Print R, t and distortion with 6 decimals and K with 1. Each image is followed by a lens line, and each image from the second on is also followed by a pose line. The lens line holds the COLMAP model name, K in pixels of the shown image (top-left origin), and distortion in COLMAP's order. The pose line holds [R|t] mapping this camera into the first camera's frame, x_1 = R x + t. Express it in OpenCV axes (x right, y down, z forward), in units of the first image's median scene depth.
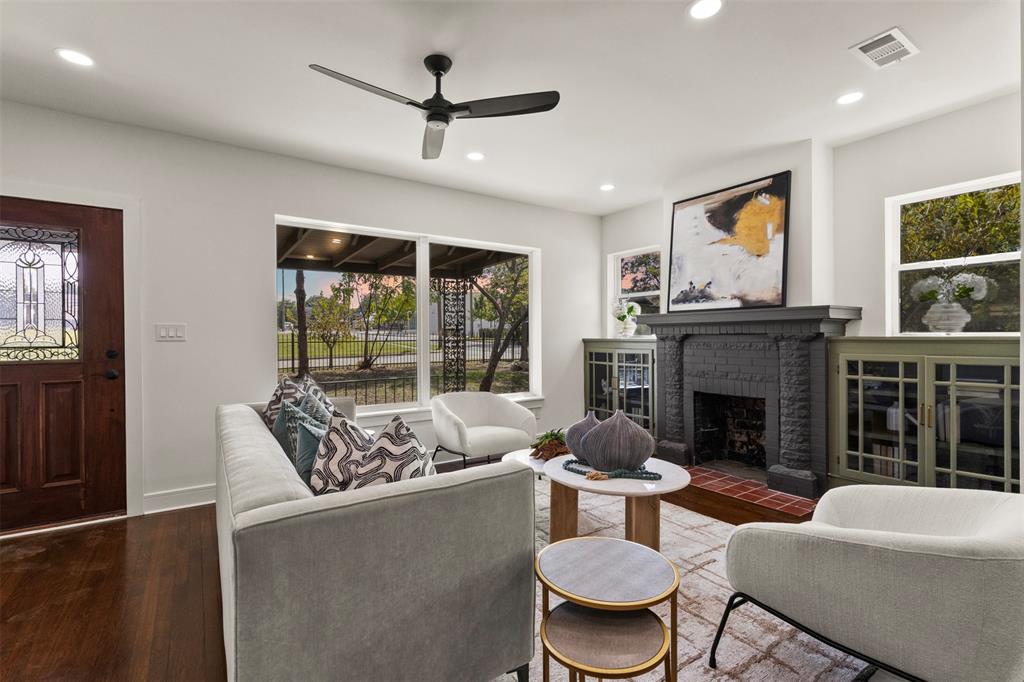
lens RADIAL K [[470.4, 0, 512.0], [0, 470.4, 341.0], [0, 0, 1]] dist [-0.002851, 0.000441]
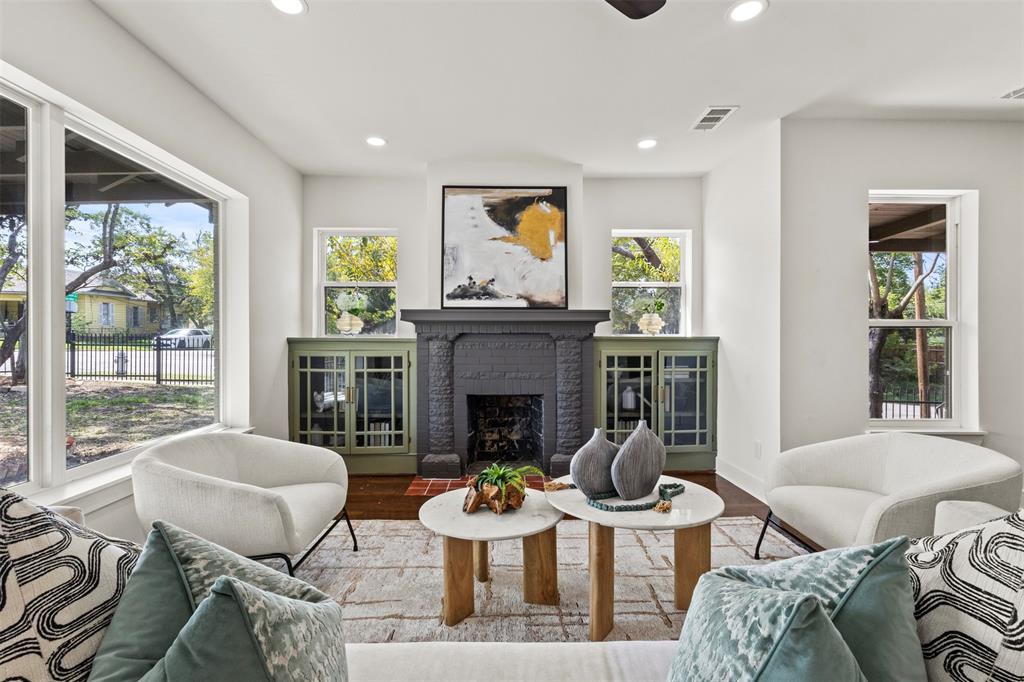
lens RADIAL K [[470.4, 0, 512.0], [0, 470.4, 341.0], [0, 0, 1]] dist [-0.002851, 0.000441]
pose [[0.543915, -0.000174, 0.839140, -0.367885], [0.002913, 0.999994, -0.001680, 0.002787], [-0.839135, 0.003358, 0.543913, 0.450705]]
